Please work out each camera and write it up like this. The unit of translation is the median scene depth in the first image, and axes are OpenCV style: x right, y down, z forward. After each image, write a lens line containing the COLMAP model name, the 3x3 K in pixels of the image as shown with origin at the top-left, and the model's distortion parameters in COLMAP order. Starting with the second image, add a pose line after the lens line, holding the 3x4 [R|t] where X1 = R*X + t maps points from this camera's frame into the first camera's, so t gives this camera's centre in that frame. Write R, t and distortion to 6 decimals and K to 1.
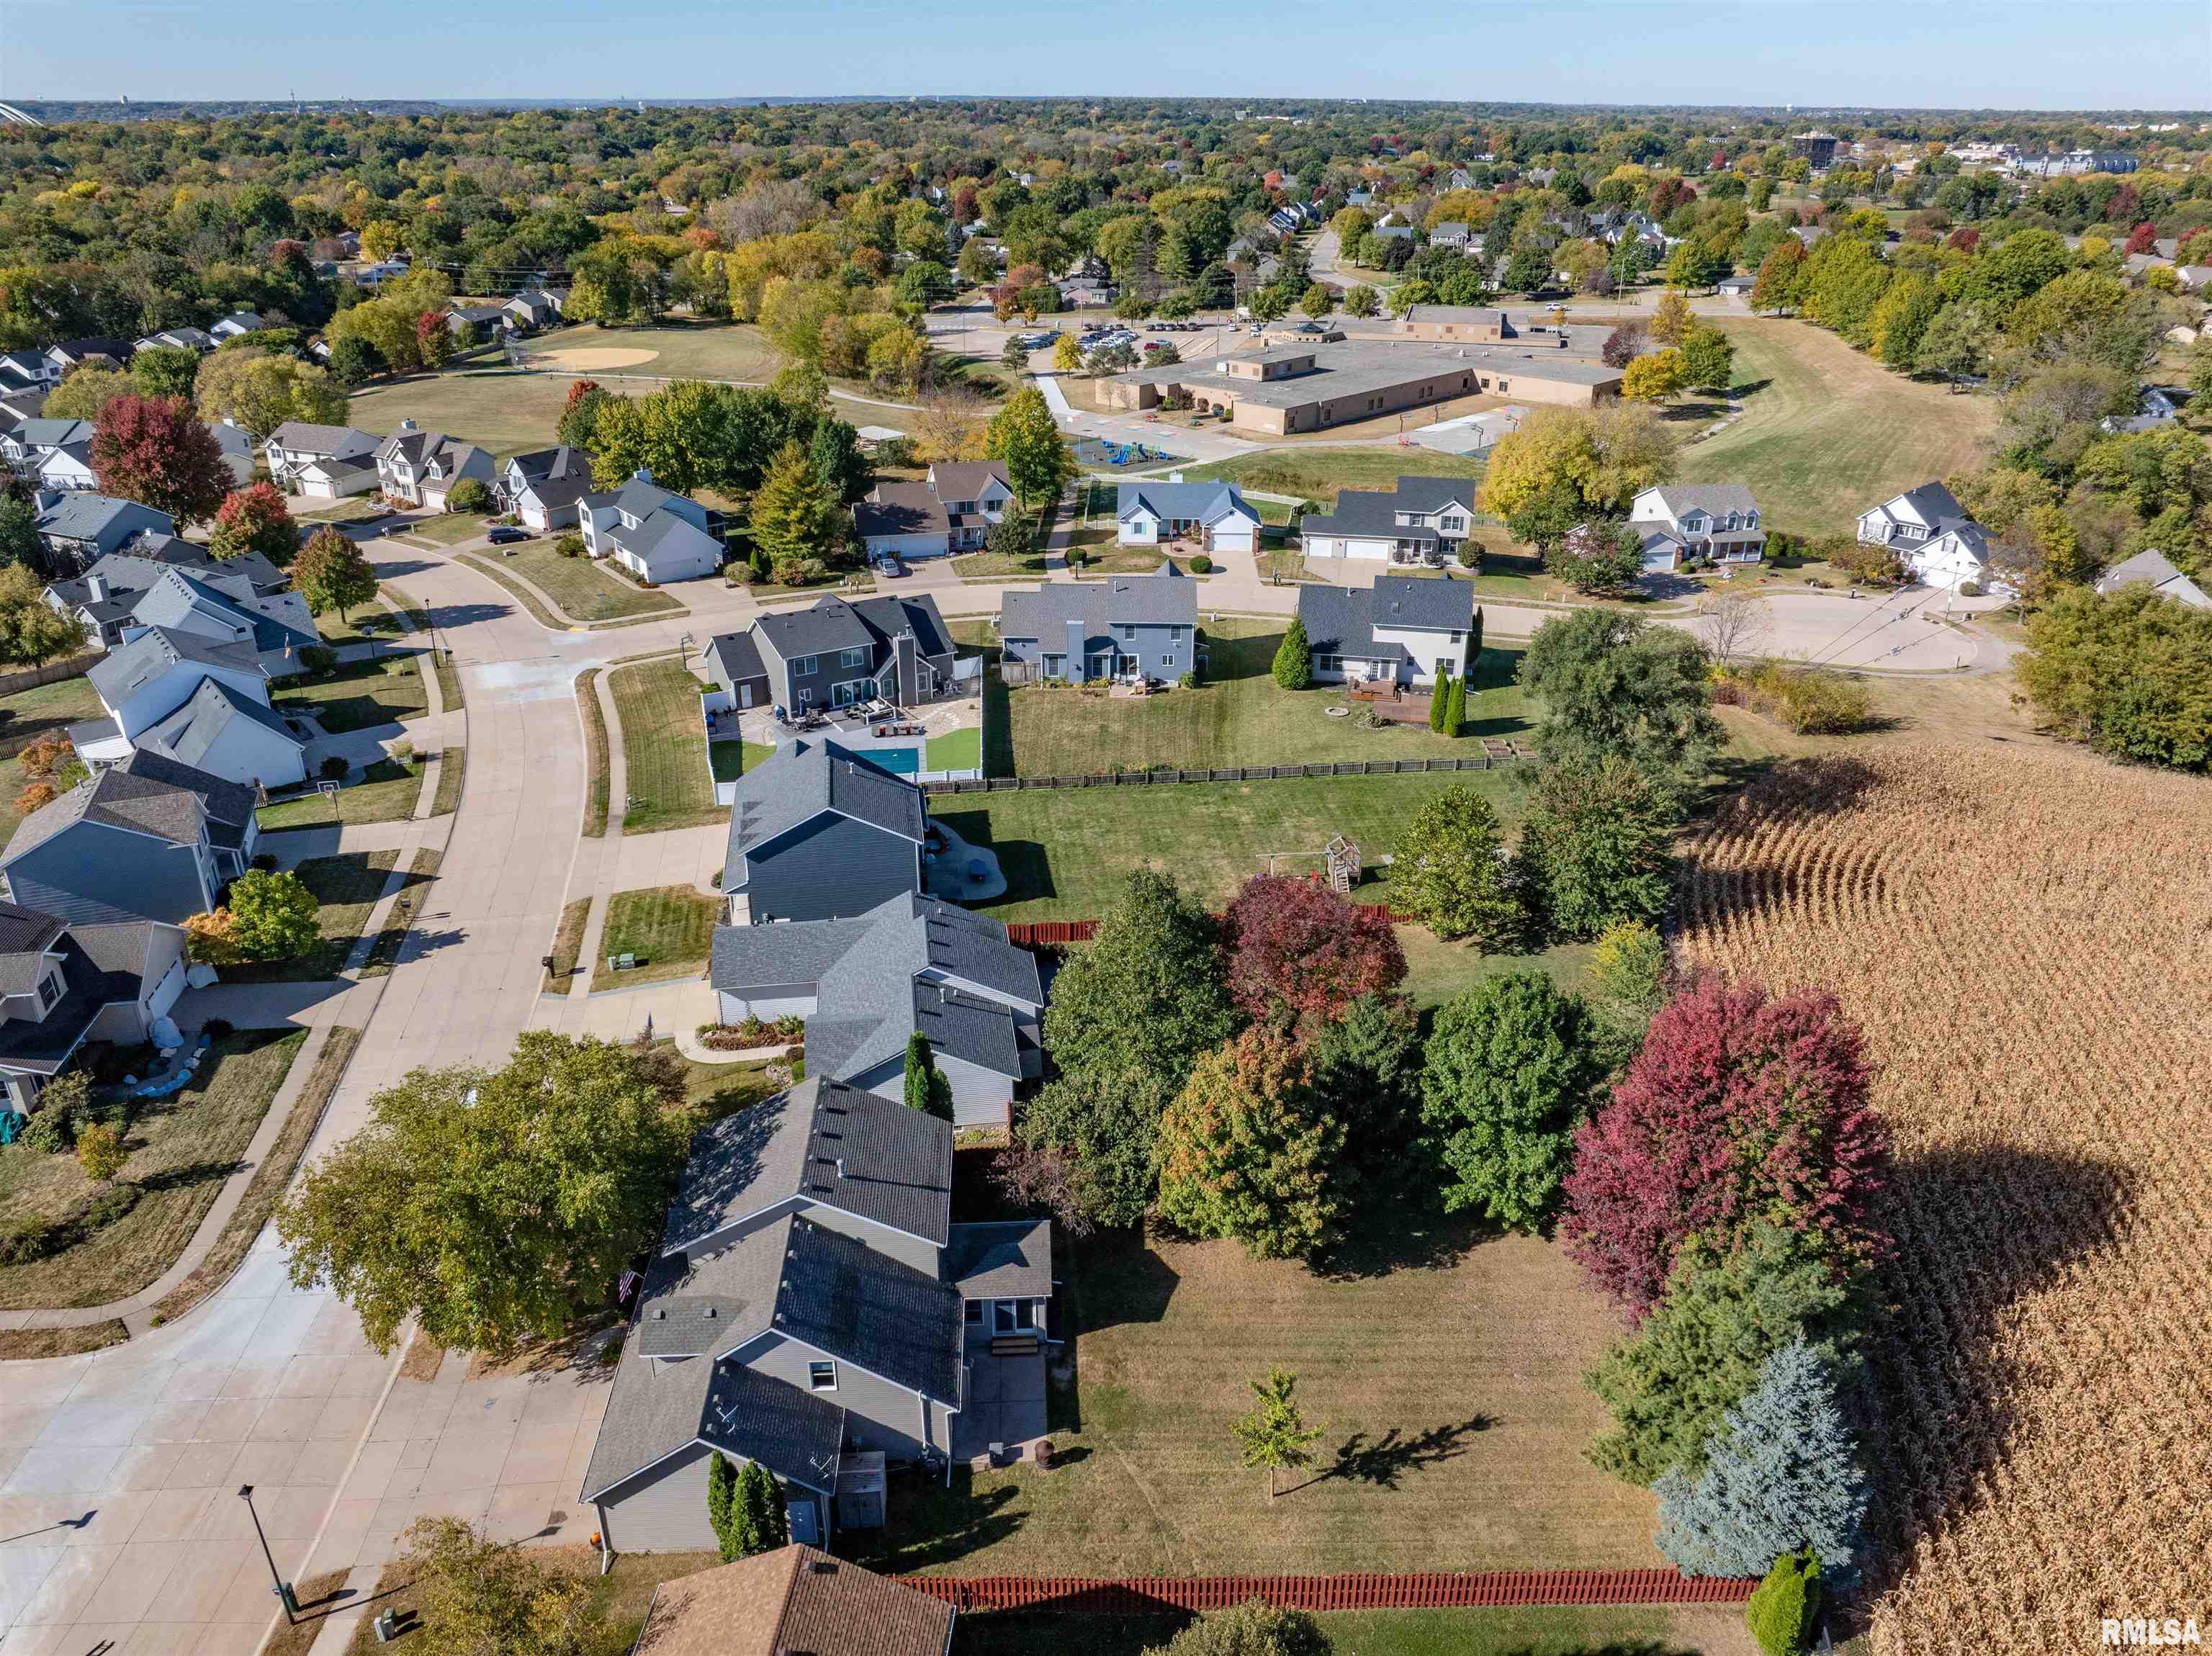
lens RADIAL K [[1565.0, 0, 1120.1], [0, 1565.0, 804.7], [0, 0, 1]] dist [-0.044428, 0.012161]
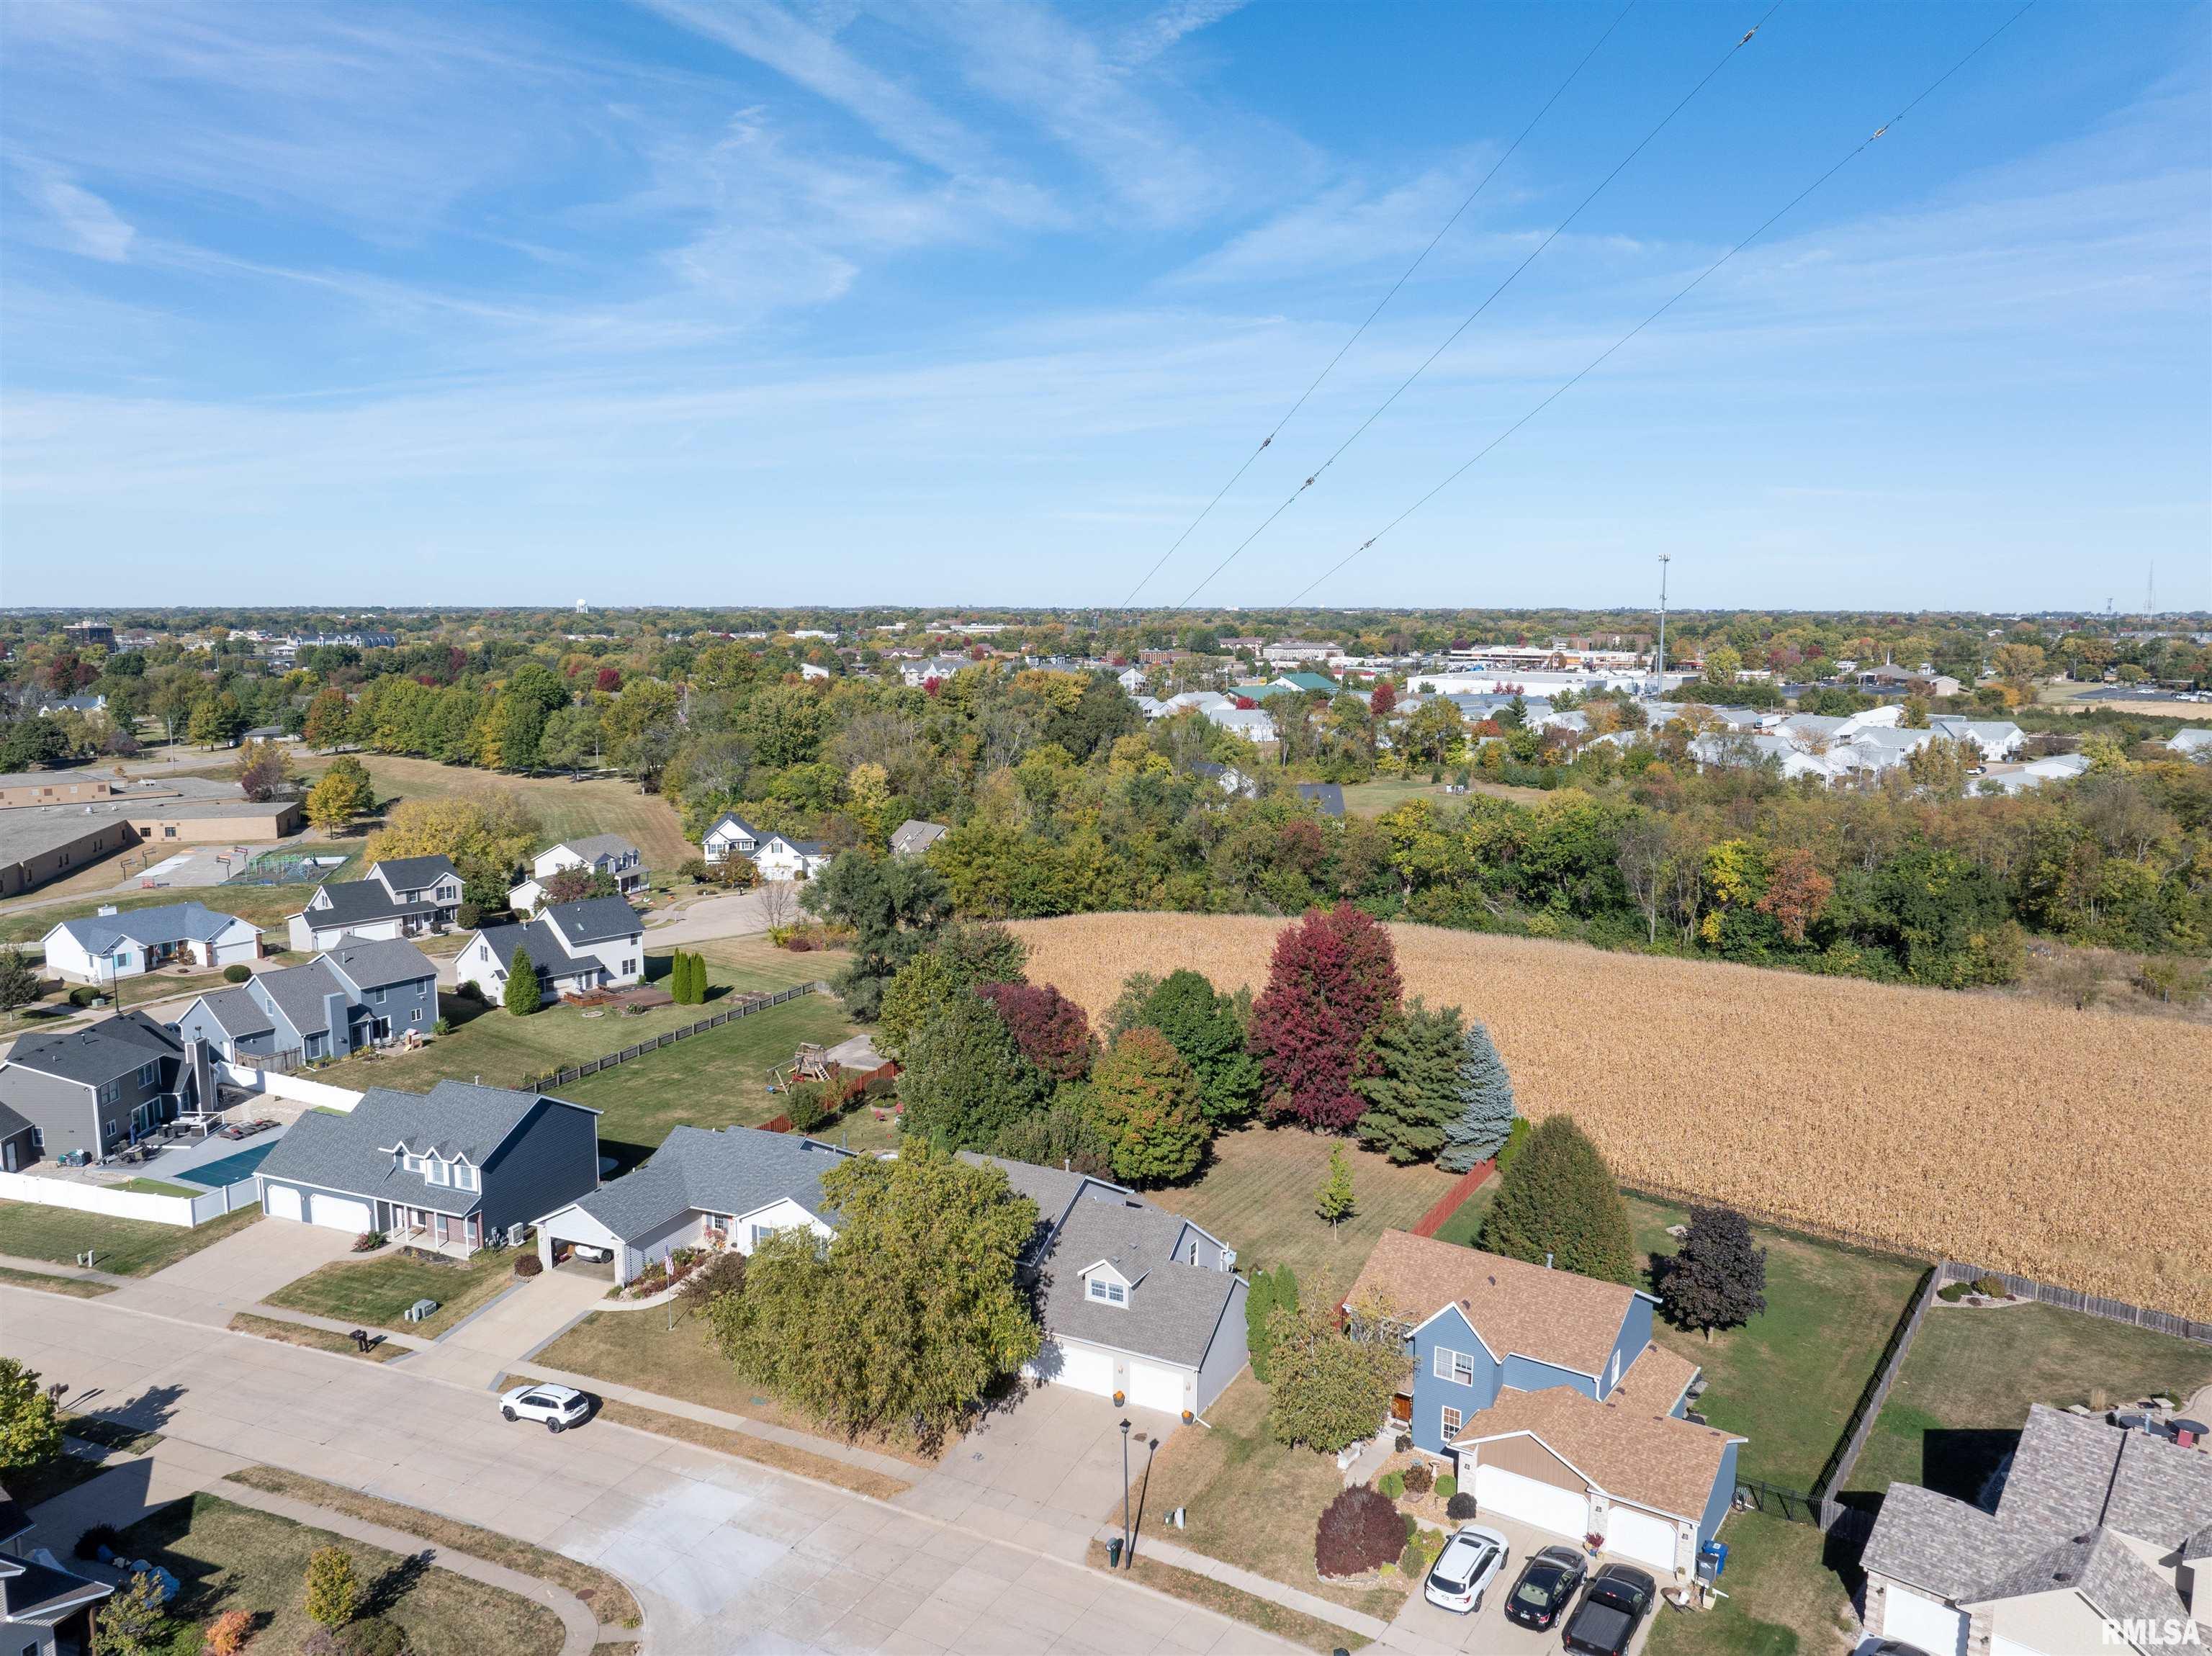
lens RADIAL K [[1565.0, 0, 1113.6], [0, 1565.0, 837.0], [0, 0, 1]] dist [-0.044428, 0.012161]
pose [[0.514043, -0.127616, 0.848218, -0.580489], [0.356253, 0.931311, -0.075782, 0.038302], [-0.780284, 0.341136, 0.524198, 0.074493]]
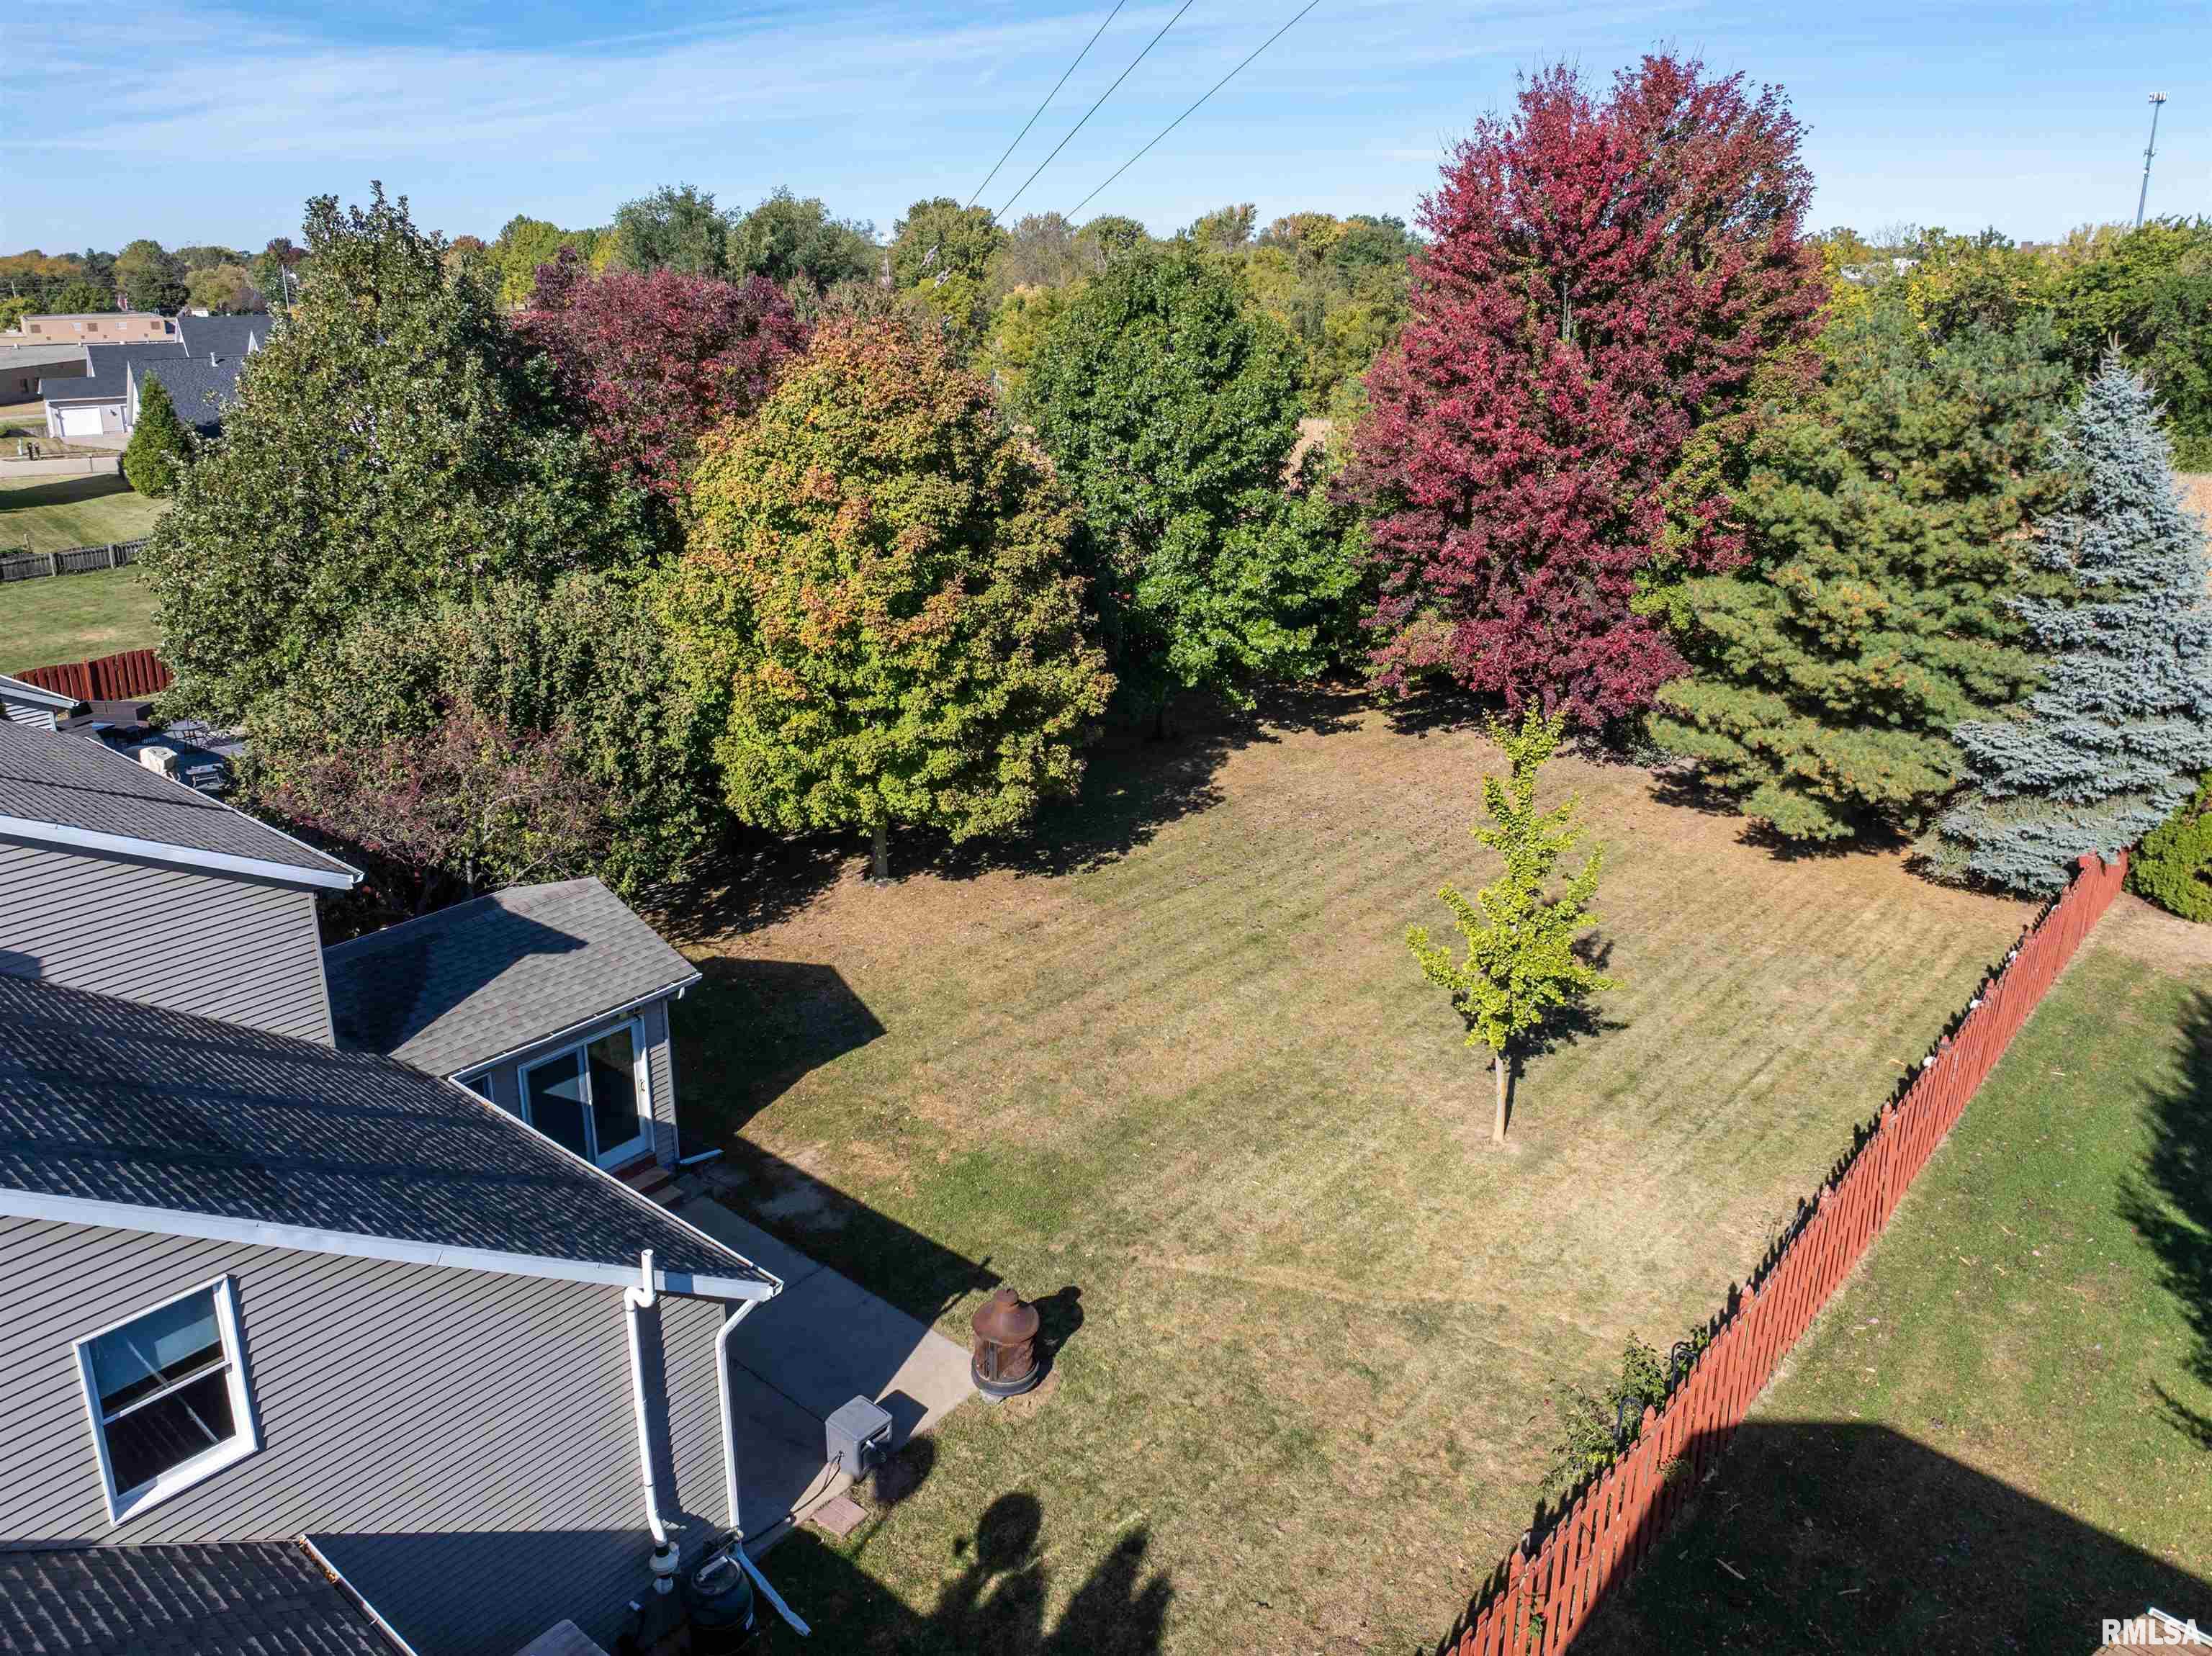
lens RADIAL K [[1565.0, 0, 1074.0], [0, 1565.0, 705.4], [0, 0, 1]] dist [-0.044428, 0.012161]
pose [[0.694697, -0.204167, 0.689719, -0.093695], [0.312492, 0.949321, -0.033733, 0.137330], [-0.647877, 0.238966, 0.723291, 0.325059]]
